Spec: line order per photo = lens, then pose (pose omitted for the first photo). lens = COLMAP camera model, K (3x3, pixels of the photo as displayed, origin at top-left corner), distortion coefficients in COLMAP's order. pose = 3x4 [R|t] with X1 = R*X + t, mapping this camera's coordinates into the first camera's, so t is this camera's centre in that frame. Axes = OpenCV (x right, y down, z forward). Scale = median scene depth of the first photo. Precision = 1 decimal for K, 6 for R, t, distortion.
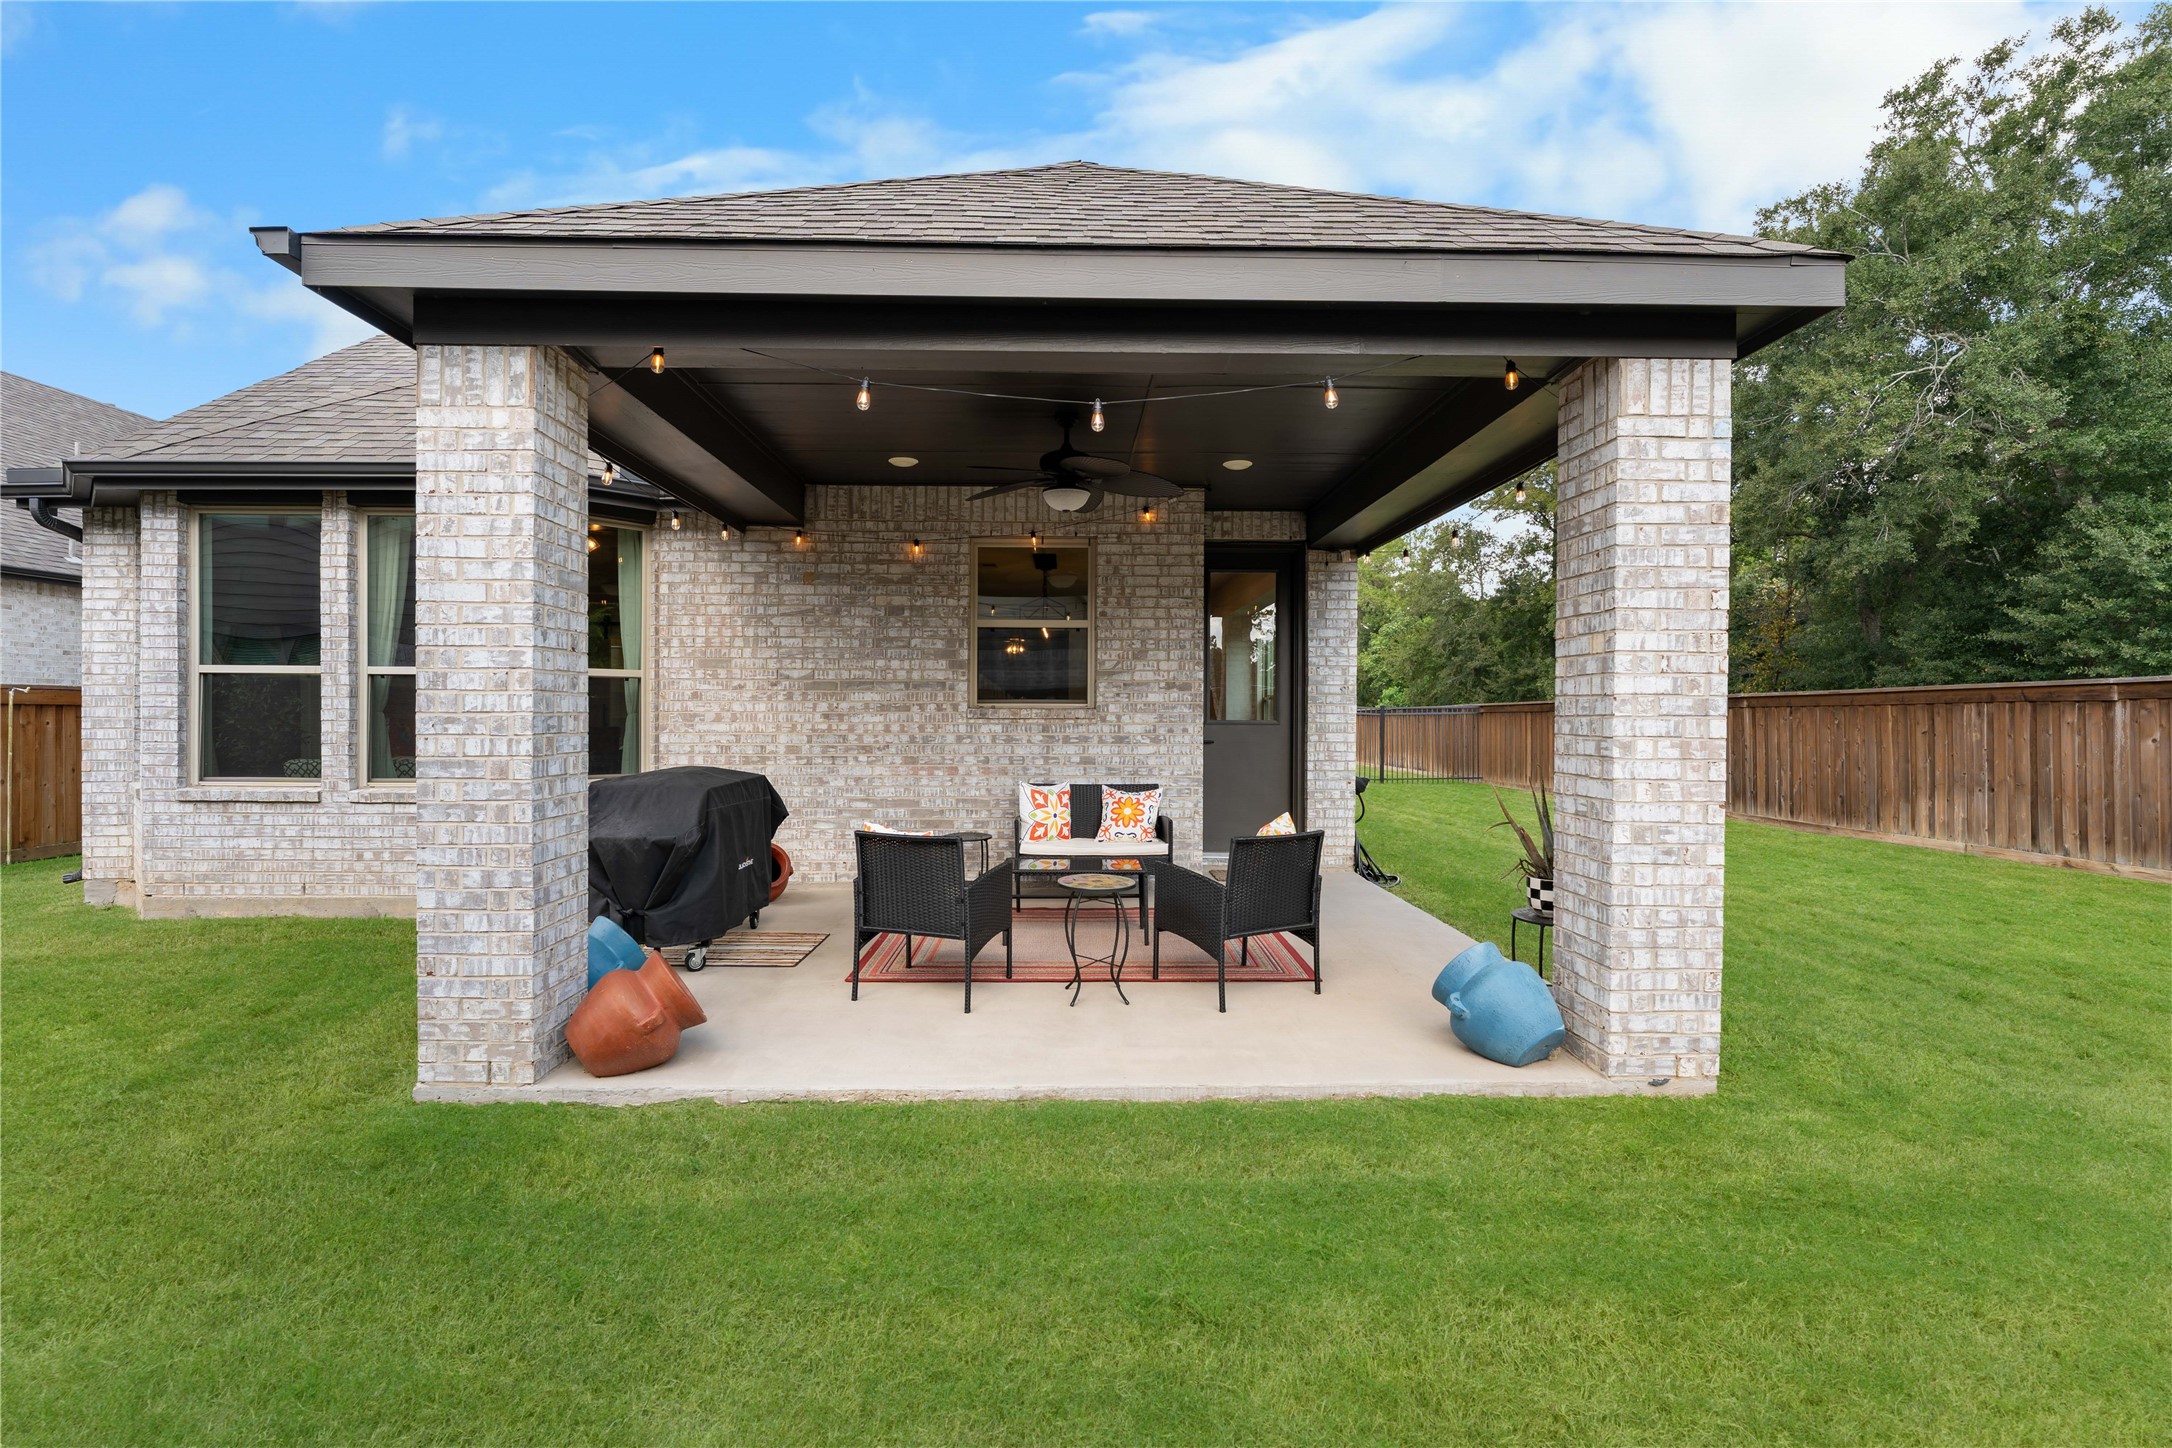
lens RADIAL K [[986.0, 0, 1079.7], [0, 986.0, 703.4], [0, 0, 1]] dist [-0.001441, 0.000790]
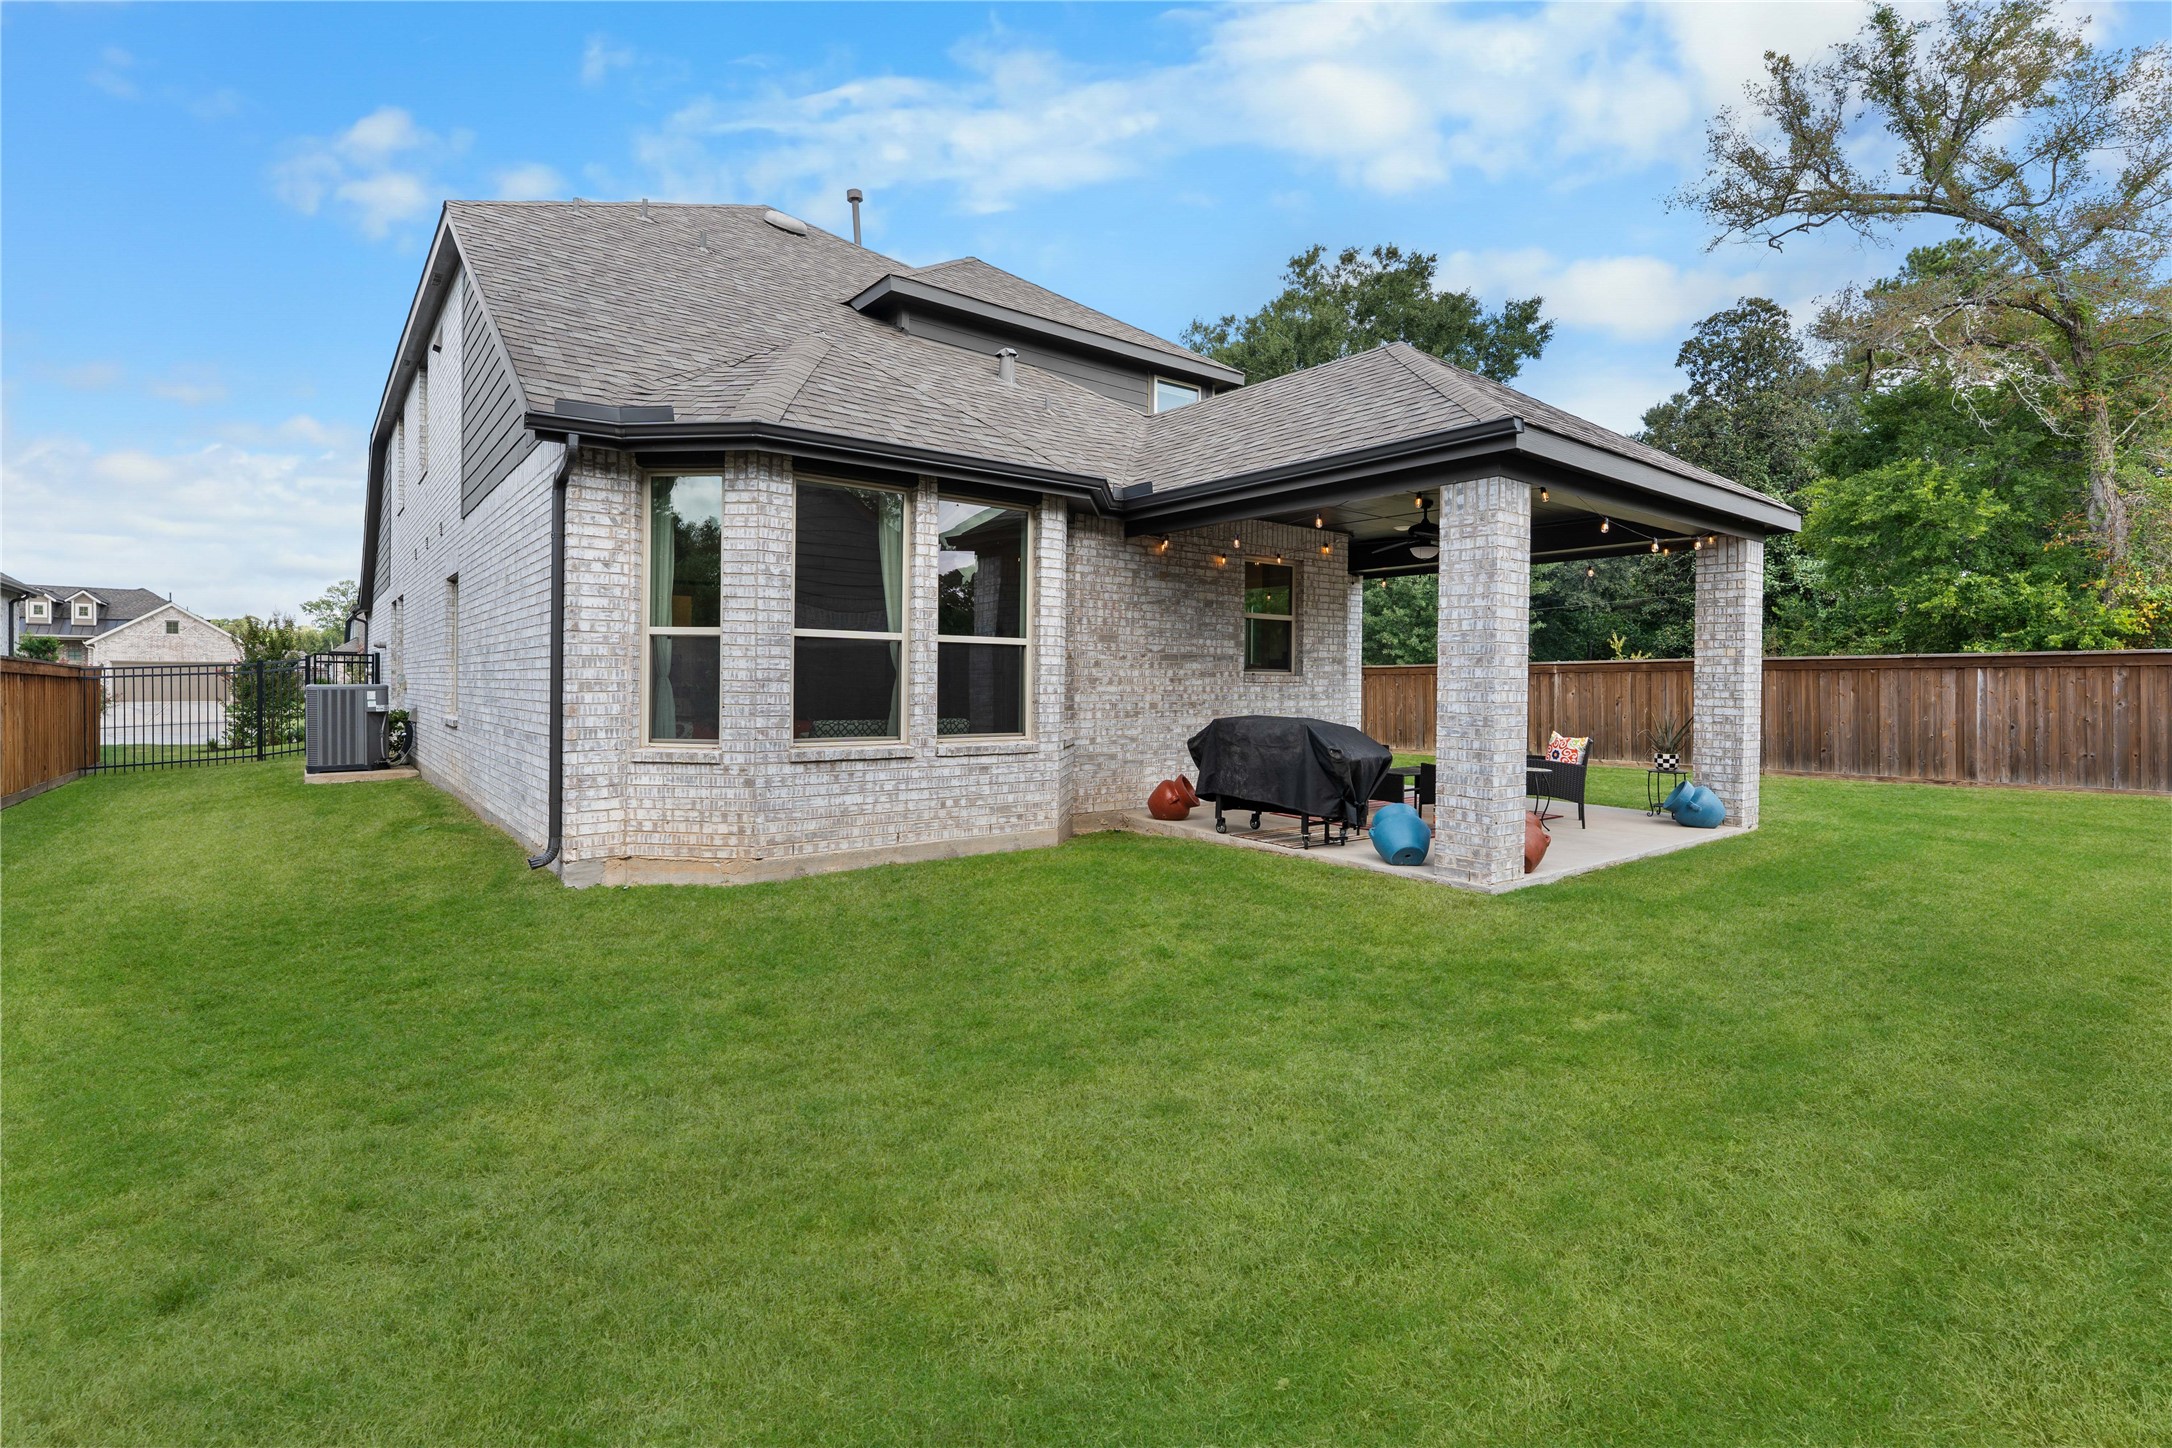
lens RADIAL K [[993.2, 0, 1089.1], [0, 993.2, 668.0], [0, 0, 1]] dist [0.001752, 0.000183]
pose [[0.794994, 0.010035, 0.606534, -1.180800], [-0.010814, 0.999939, -0.002370, 0.000790], [-0.606521, -0.004675, 0.795054, 0.000801]]
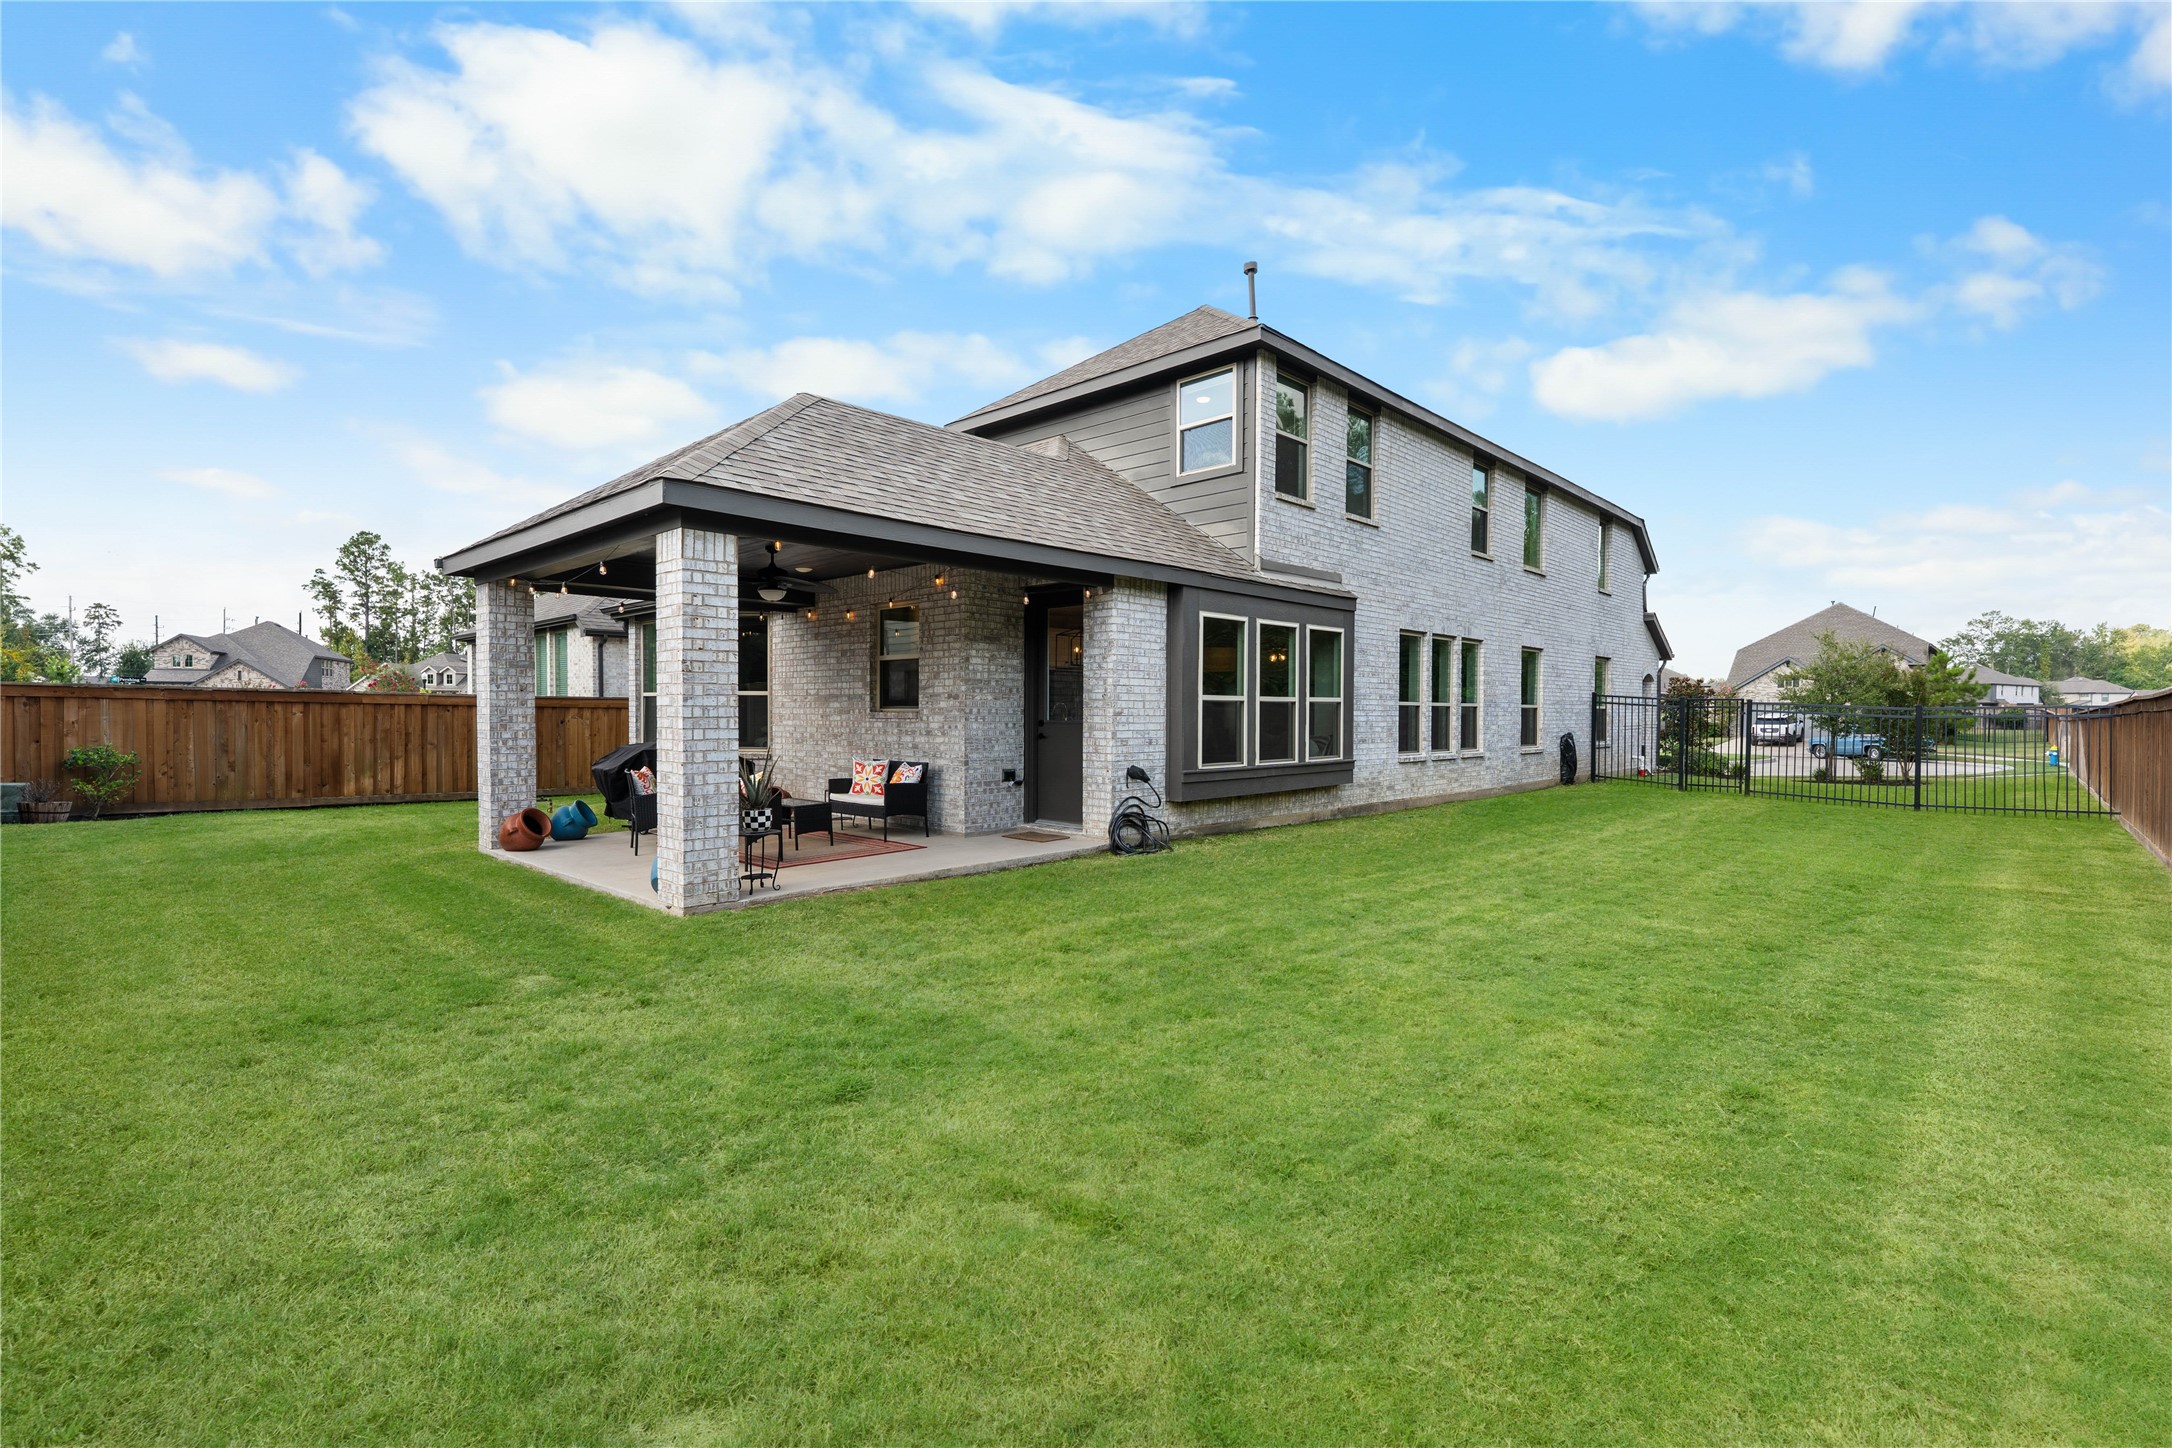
lens RADIAL K [[994.4, 0, 1080.9], [0, 994.4, 714.1], [0, 0, 1]] dist [0.000319, 0.000037]
pose [[0.705713, 0.001003, -0.708497, 1.301454], [0.006429, 0.999949, 0.007819, -0.001718], [0.708469, -0.010073, 0.705670, 0.104434]]
